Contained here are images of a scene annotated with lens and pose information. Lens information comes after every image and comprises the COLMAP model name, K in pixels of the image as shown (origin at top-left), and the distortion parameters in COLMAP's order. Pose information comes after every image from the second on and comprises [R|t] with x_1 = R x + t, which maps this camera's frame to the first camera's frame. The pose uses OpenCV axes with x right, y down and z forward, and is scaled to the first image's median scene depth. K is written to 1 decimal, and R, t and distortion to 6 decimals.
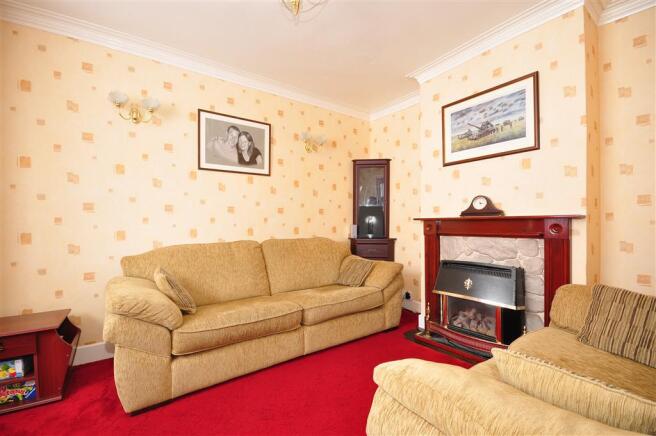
lens RADIAL K [[287.9, 0, 328.3], [0, 287.9, 223.2], [0, 0, 1]] dist [0.015589, -0.013081]
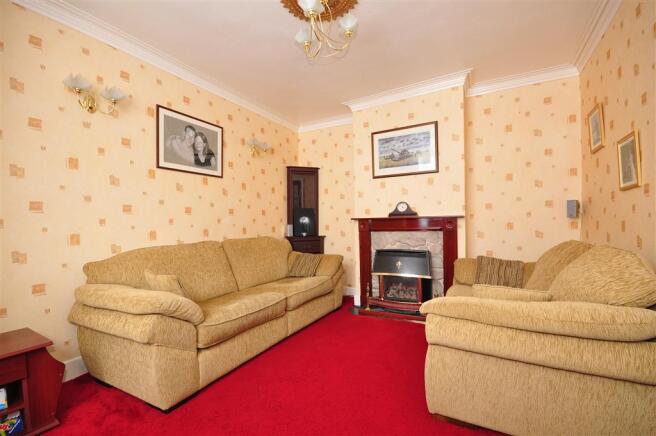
lens RADIAL K [[287.9, 0, 328.3], [0, 287.9, 223.2], [0, 0, 1]] dist [0.015589, -0.013081]
pose [[0.905344, -0.012212, 0.424504, -0.372536], [0.014027, 0.999901, -0.001149, 0.004643], [-0.424448, 0.006995, 0.905425, -0.106217]]
